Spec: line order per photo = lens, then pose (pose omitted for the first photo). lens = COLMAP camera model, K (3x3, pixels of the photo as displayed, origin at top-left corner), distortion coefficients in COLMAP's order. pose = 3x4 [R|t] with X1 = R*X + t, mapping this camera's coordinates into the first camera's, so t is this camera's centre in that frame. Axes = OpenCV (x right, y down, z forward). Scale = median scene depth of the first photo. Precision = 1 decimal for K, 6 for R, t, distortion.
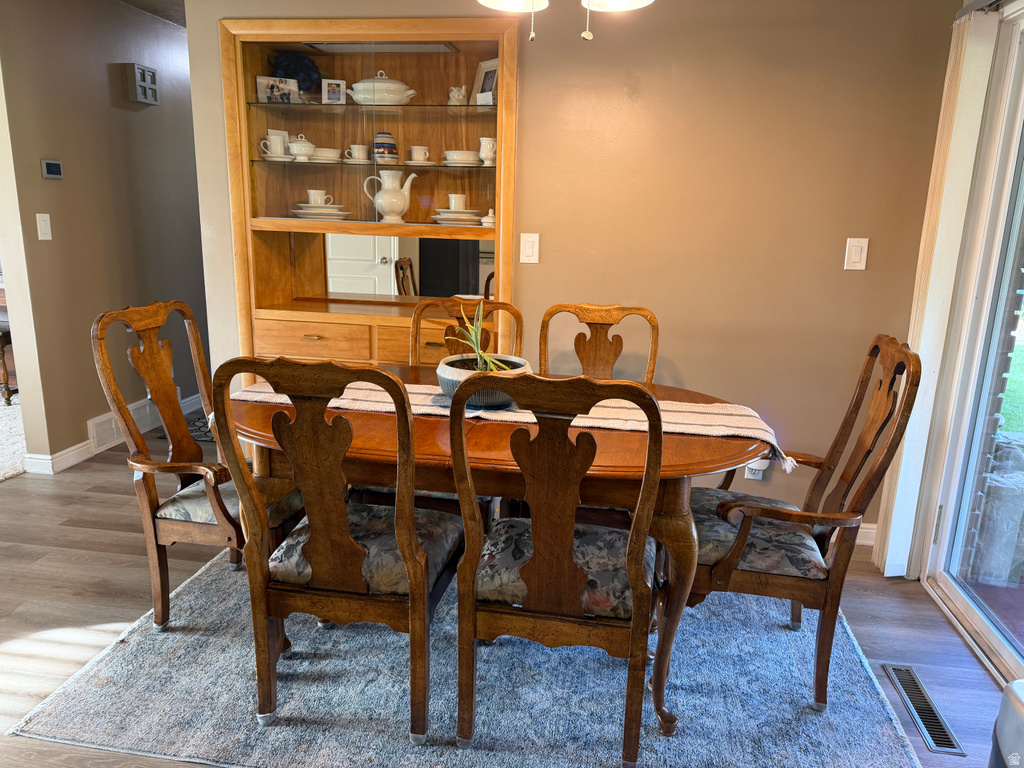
lens RADIAL K [[722.6, 0, 514.0], [0, 722.6, 387.0], [0, 0, 1]] dist [0.030204, -0.006344]
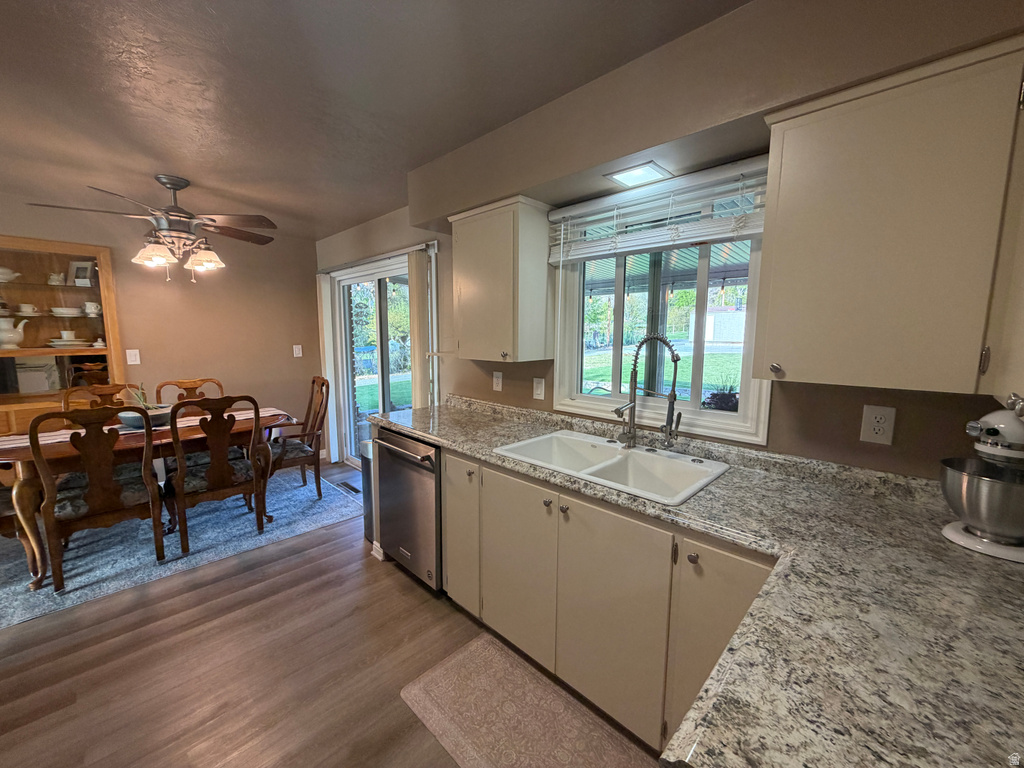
lens RADIAL K [[407.9, 0, 512.5], [0, 407.9, 388.9], [0, 0, 1]] dist [0.001333, -0.000060]
pose [[0.579803, -0.135669, 0.803382, -0.374969], [0.200224, 0.979527, 0.020912, 0.103860], [-0.789771, 0.148732, 0.595097, -0.633619]]
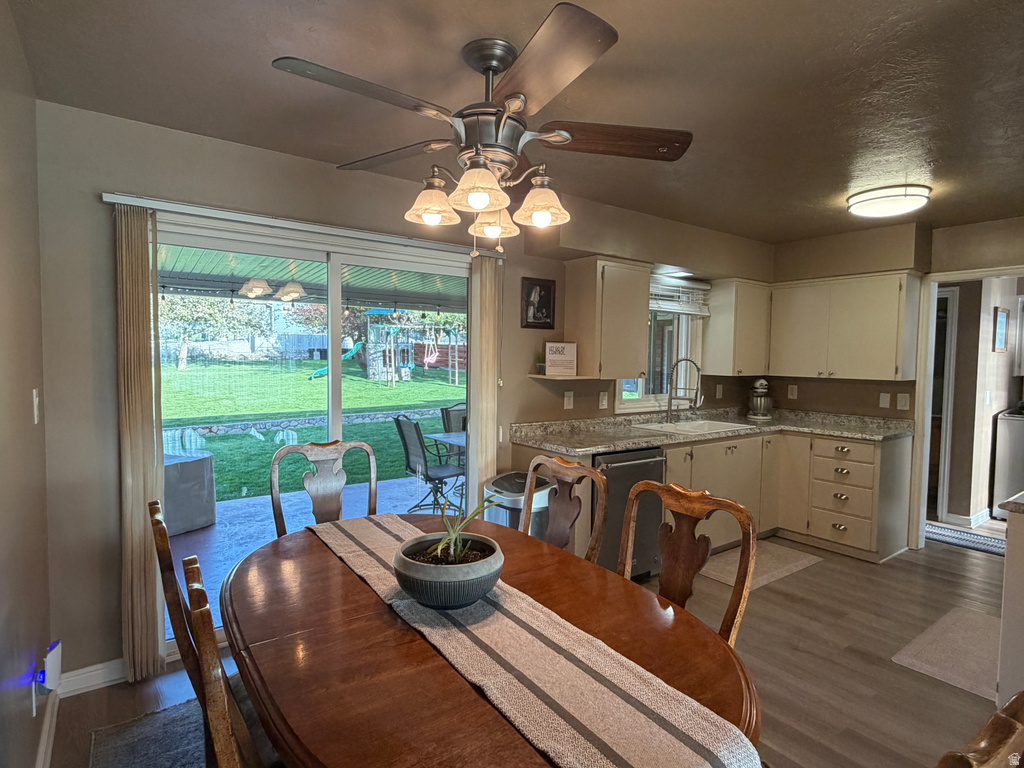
lens RADIAL K [[541.9, 0, 509.0], [0, 541.9, 383.9], [0, 0, 1]] dist [-0.000123, 0.001580]
pose [[-0.708911, -0.073663, 0.701440, -0.675476], [0.130390, 0.963700, 0.232983, -0.946473], [-0.693140, 0.256626, -0.673573, 3.765666]]
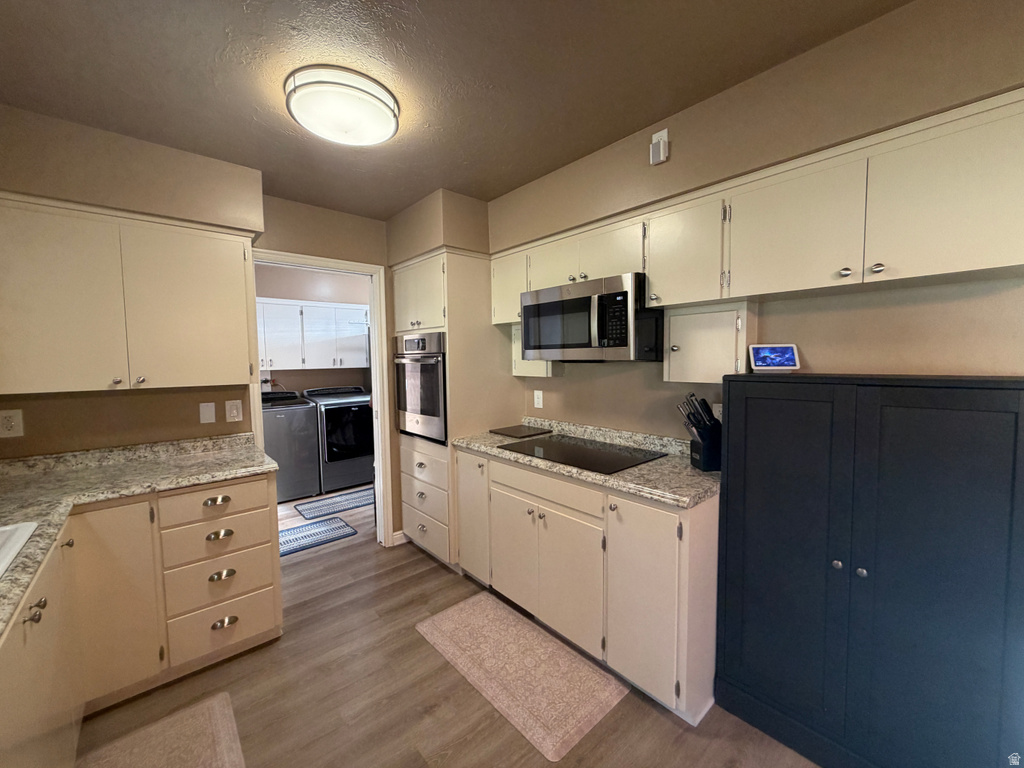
lens RADIAL K [[407.9, 0, 512.5], [0, 407.9, 385.6], [0, 0, 1]] dist [0.001333, -0.000060]
pose [[-0.641280, 0.031052, -0.766679, 0.864275], [-0.185427, 0.963295, 0.194113, -0.362635], [0.744565, 0.266644, -0.611984, 1.547494]]
